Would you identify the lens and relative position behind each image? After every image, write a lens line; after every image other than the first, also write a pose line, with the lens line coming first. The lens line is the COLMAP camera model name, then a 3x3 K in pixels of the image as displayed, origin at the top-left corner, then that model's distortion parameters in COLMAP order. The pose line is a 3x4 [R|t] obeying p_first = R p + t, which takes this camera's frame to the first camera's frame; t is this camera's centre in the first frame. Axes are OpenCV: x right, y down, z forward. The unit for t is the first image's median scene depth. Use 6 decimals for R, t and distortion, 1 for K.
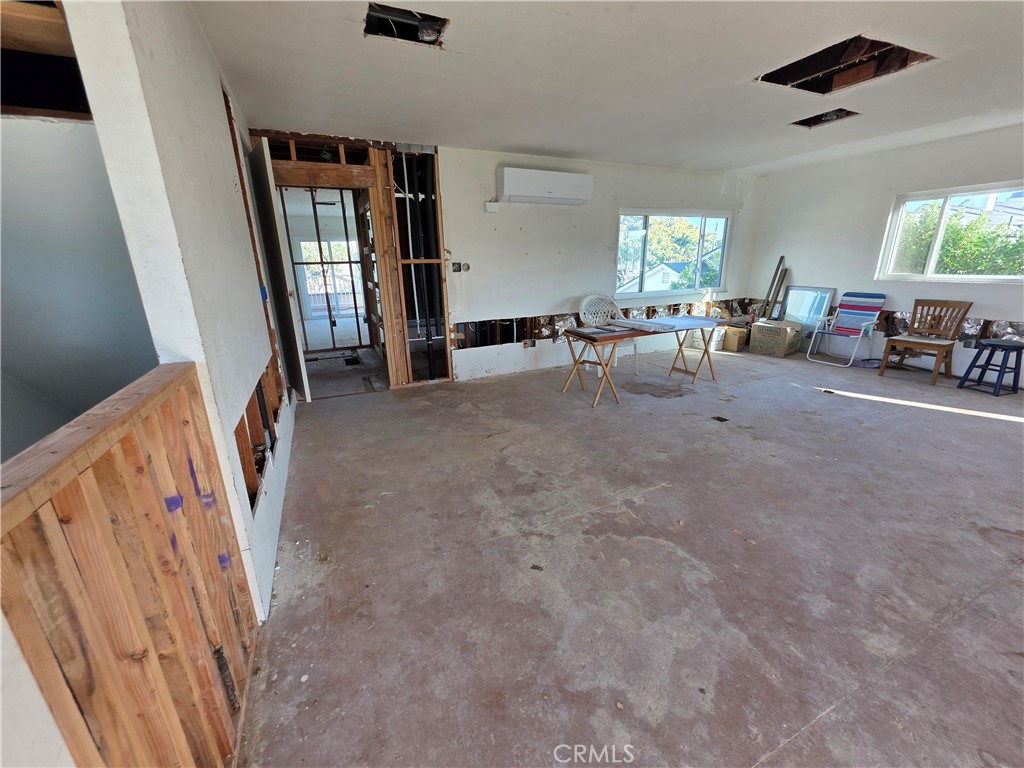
lens RADIAL K [[407.2, 0, 512.5], [0, 407.2, 379.9], [0, 0, 1]] dist [0.000447, 0.000100]
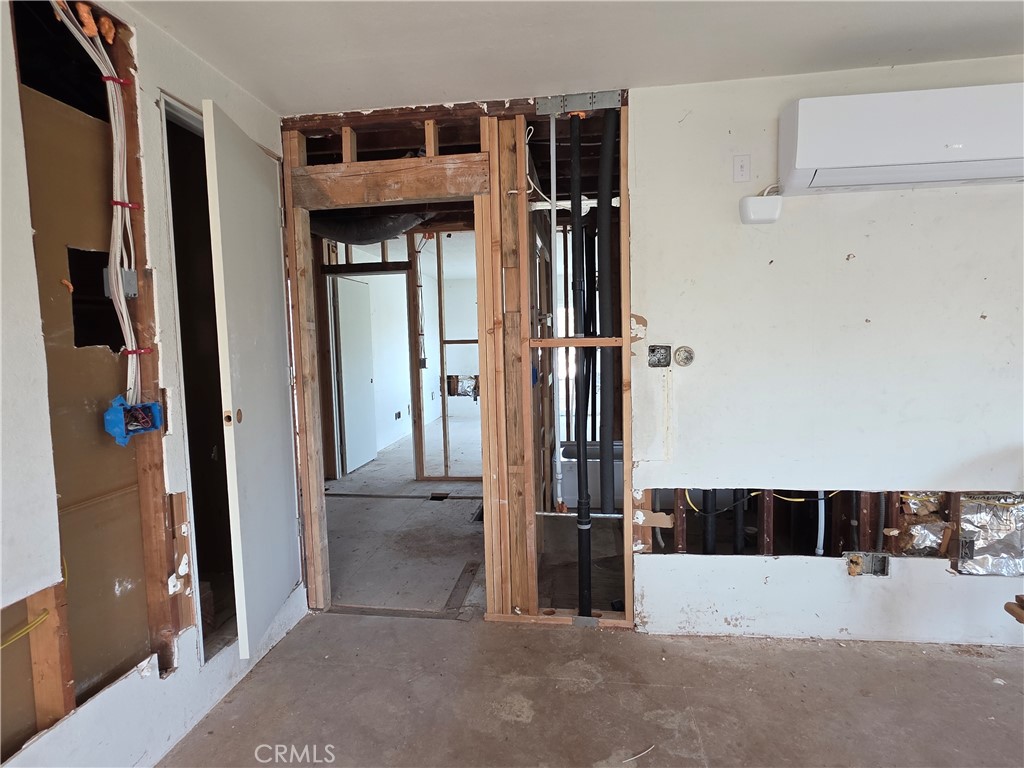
lens RADIAL K [[546.3, 0, 508.7], [0, 546.3, 380.7], [0, 0, 1]] dist [0.000471, -0.000418]
pose [[0.840425, 0.039778, -0.540465, 0.034920], [-0.144348, 0.977705, -0.152503, -0.149691], [0.522349, 0.206183, 0.827430, 0.479528]]
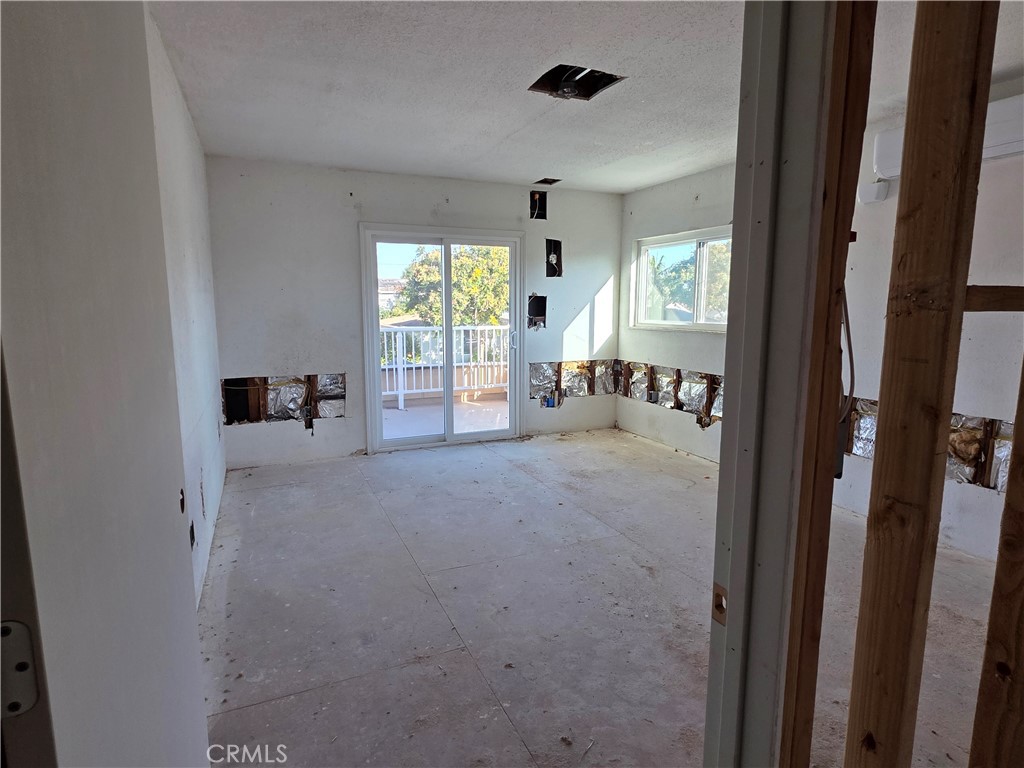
lens RADIAL K [[546.3, 0, 508.7], [0, 546.3, 380.7], [0, 0, 1]] dist [0.000471, -0.000418]
pose [[0.999606, 0.022340, -0.016994, -0.885876], [-0.024534, 0.989516, -0.142323, -0.341595], [0.013637, 0.142684, 0.989674, 1.214502]]
